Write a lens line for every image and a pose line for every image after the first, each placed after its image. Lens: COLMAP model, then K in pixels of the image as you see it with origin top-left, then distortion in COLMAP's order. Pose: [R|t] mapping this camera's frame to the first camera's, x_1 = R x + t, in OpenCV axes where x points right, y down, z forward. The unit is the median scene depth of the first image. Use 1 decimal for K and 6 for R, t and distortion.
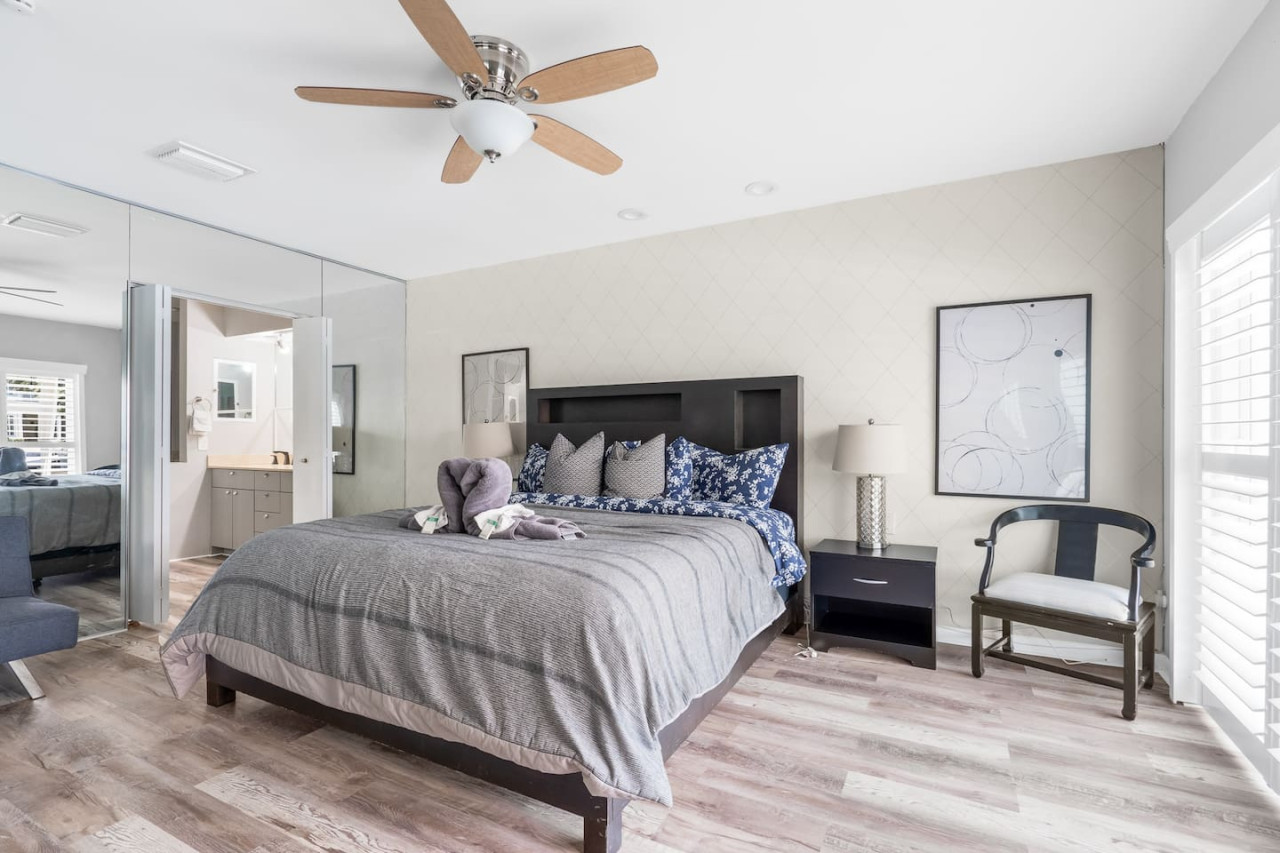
lens RADIAL K [[591.6, 0, 640.0], [0, 591.6, 426.5], [0, 0, 1]] dist [0.000898, 0.000128]
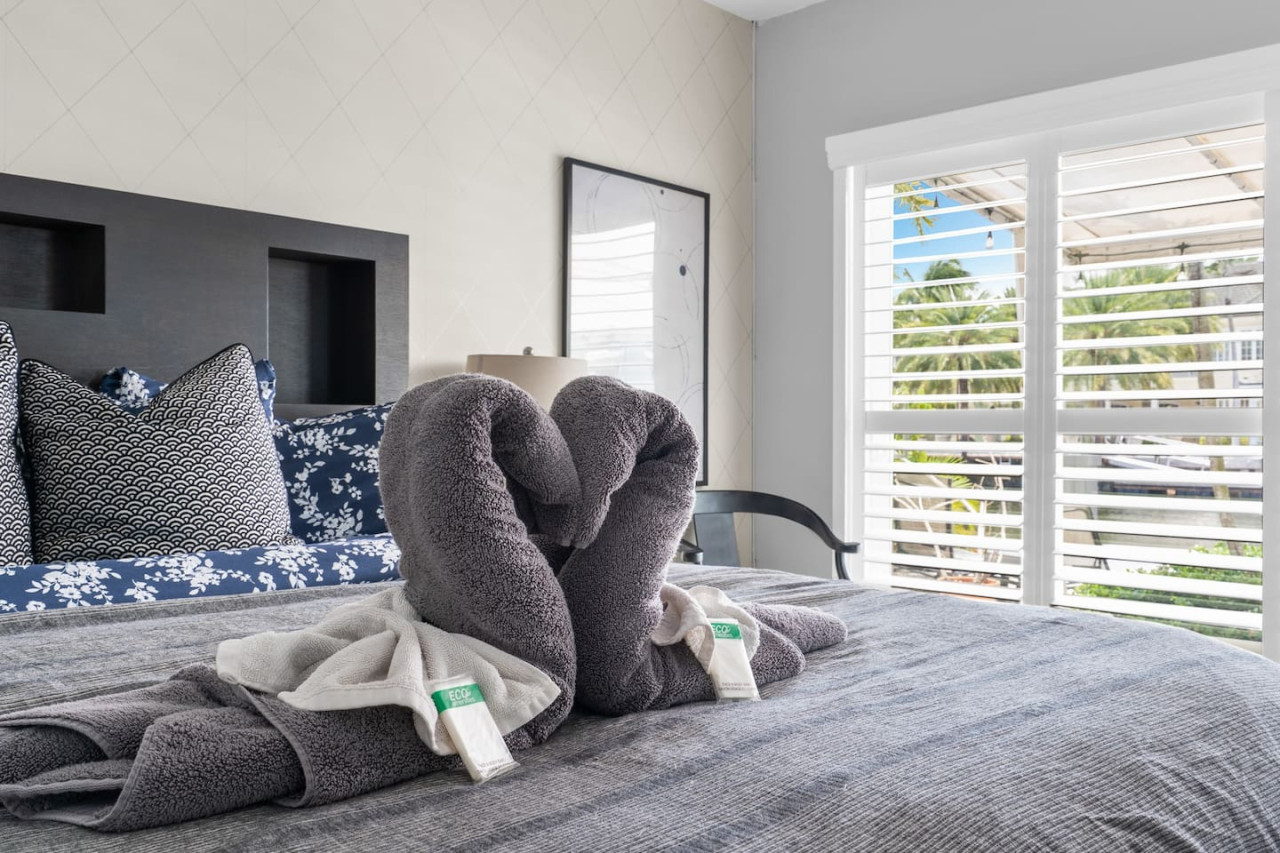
lens RADIAL K [[1109.4, 0, 640.0], [0, 1109.4, 426.5], [0, 0, 1]] dist [-0.057848, -0.001528]
pose [[0.264929, 0.007904, 0.964235, -0.543849], [-0.018082, 0.999831, -0.003228, 0.062116], [-0.964098, -0.016580, 0.265028, 0.715630]]
